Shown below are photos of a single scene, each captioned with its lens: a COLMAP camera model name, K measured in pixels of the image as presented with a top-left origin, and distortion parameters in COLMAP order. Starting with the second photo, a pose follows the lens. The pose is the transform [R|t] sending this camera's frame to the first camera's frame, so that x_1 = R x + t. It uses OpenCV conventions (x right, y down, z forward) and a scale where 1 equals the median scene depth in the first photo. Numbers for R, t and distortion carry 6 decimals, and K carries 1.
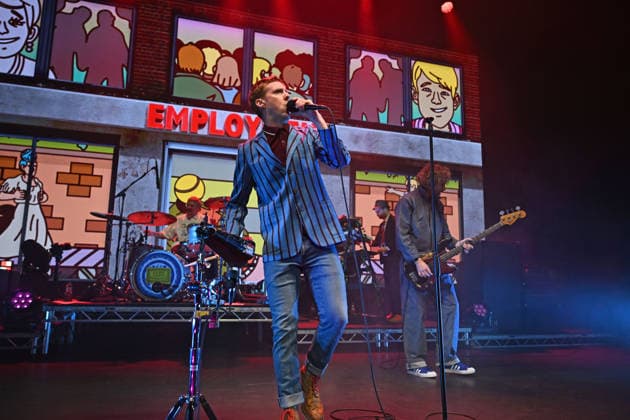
lens RADIAL K [[512.1, 0, 471.0], [0, 512.1, 228.7], [0, 0, 1]] dist [0.002044, -0.000088]
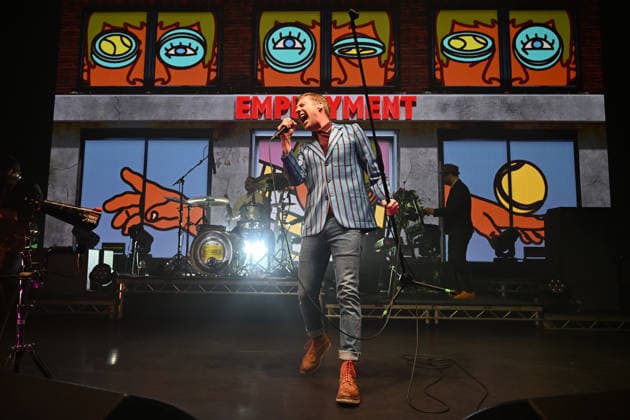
lens RADIAL K [[544.0, 0, 434.0], [0, 544.0, 238.7], [0, 0, 1]] dist [0.003546, -0.000427]
pose [[0.919761, -0.024719, -0.391699, 0.201613], [0.051027, 0.997075, 0.056895, 0.012841], [0.389147, -0.072317, 0.918333, 0.072948]]
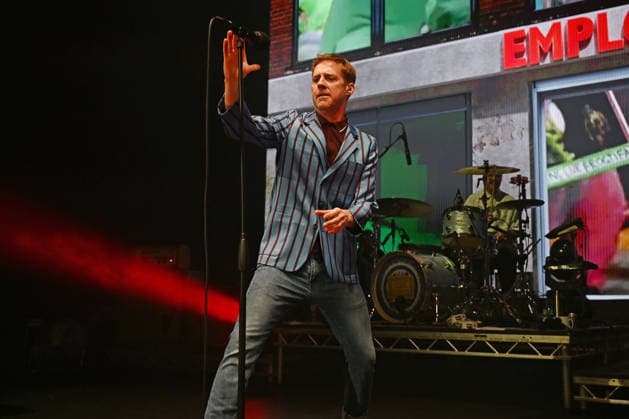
lens RADIAL K [[1032.8, 0, 313.5], [0, 1032.8, 172.9], [0, 0, 1]] dist [0.013639, 0.038013]
pose [[0.424730, -0.126128, -0.896491, 0.449704], [0.108944, 0.990172, -0.087694, 0.028096], [0.898741, -0.060422, 0.434296, 0.167480]]
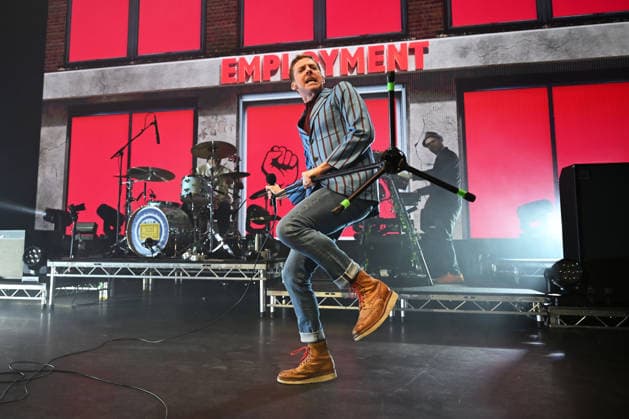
lens RADIAL K [[655.0, 0, 316.0], [0, 655.0, 173.8], [0, 0, 1]] dist [0.000843, 0.003952]
pose [[0.789500, -0.079723, -0.608550, 0.259839], [0.084693, 0.996194, -0.020631, 0.016227], [0.607878, -0.035252, 0.793247, 0.096373]]
